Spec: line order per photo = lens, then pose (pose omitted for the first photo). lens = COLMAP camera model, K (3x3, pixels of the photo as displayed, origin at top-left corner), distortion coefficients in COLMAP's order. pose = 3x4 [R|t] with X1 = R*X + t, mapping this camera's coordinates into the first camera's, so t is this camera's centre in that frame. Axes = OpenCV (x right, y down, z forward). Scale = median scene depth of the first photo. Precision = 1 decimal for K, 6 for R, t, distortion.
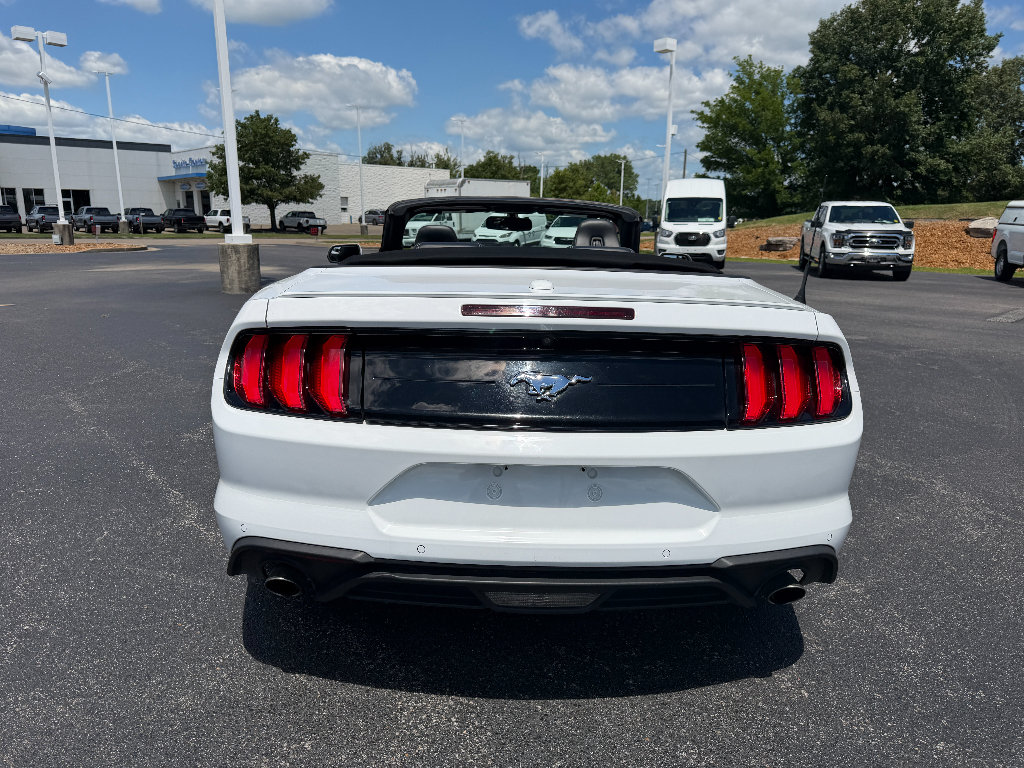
lens RADIAL K [[743.1, 0, 514.1], [0, 743.1, 381.4], [0, 0, 1]] dist [0.018770, -0.029913]
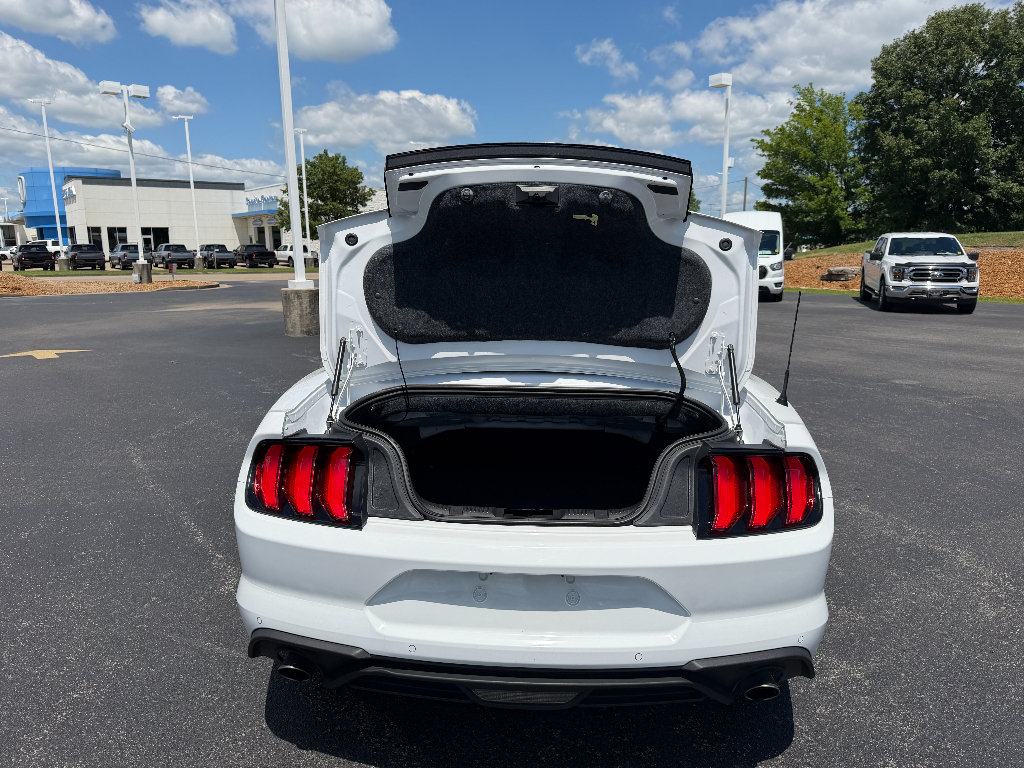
lens RADIAL K [[743.2, 0, 524.0], [0, 743.2, 375.3], [0, 0, 1]] dist [0.011835, -0.014814]
pose [[0.997563, -0.001859, -0.069740, 0.007481], [-0.001196, 0.999043, -0.043725, -0.008287], [0.069754, 0.043702, 0.996606, -0.006569]]
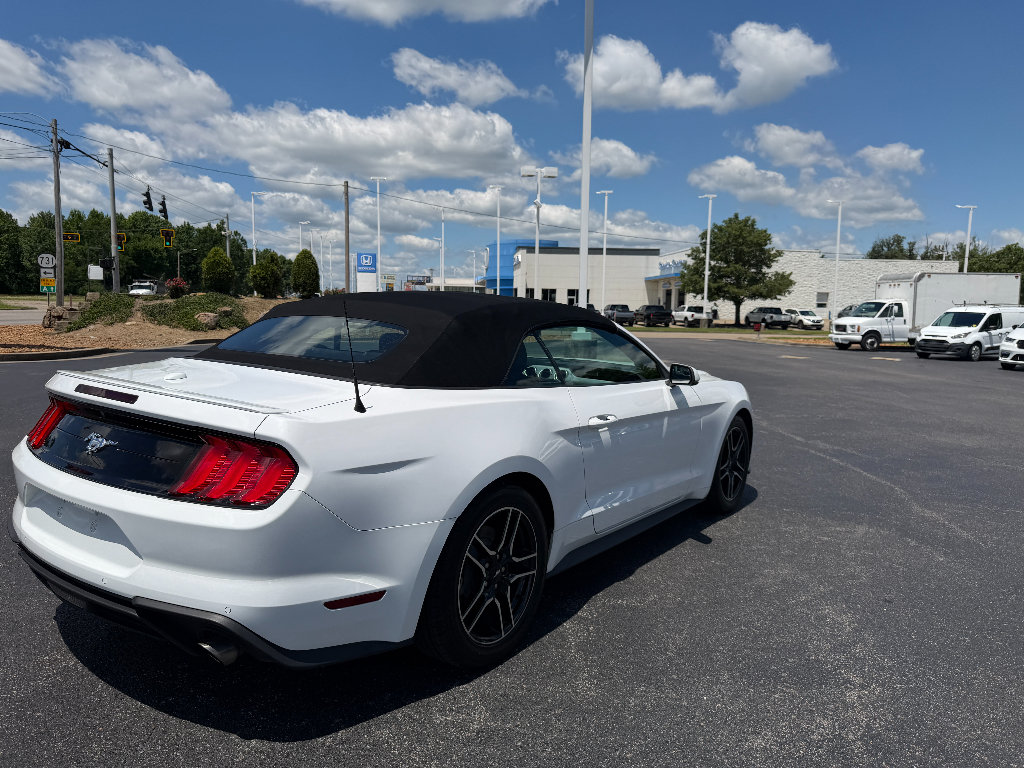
lens RADIAL K [[743.1, 0, 514.7], [0, 743.1, 394.5], [0, 0, 1]] dist [0.018770, -0.029913]
pose [[0.804502, 0.071610, -0.589618, 0.100453], [-0.134394, 0.988906, -0.063270, -0.007209], [0.578546, 0.130142, 0.805200, 0.021422]]
